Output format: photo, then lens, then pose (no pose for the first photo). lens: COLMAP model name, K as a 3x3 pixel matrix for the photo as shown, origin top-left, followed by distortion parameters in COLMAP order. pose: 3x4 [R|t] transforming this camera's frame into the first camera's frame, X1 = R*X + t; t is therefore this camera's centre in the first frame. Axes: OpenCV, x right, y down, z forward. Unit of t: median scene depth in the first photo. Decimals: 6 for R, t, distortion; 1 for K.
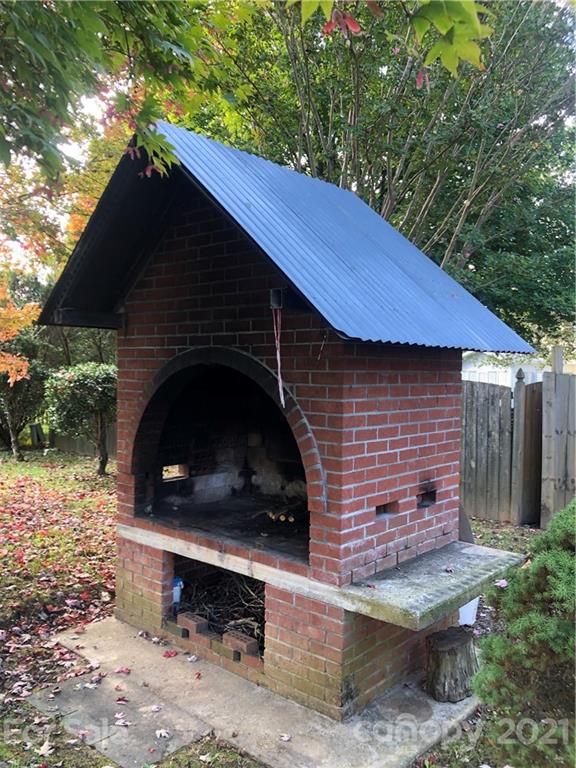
lens RADIAL K [[635.2, 0, 285.4], [0, 635.2, 382.6], [0, 0, 1]] dist [0.035936, -0.041291]
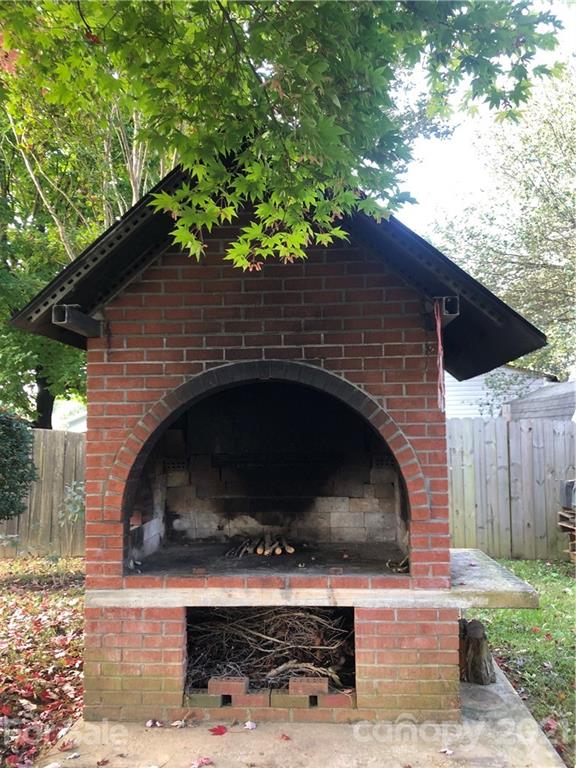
lens RADIAL K [[635.2, 0, 285.9], [0, 635.2, 386.3], [0, 0, 1]] dist [0.035936, -0.041291]
pose [[0.781895, 0.026943, 0.622828, -0.679818], [0.036417, 0.995385, -0.088778, 0.064250], [-0.622346, 0.092097, 0.777306, 0.282518]]
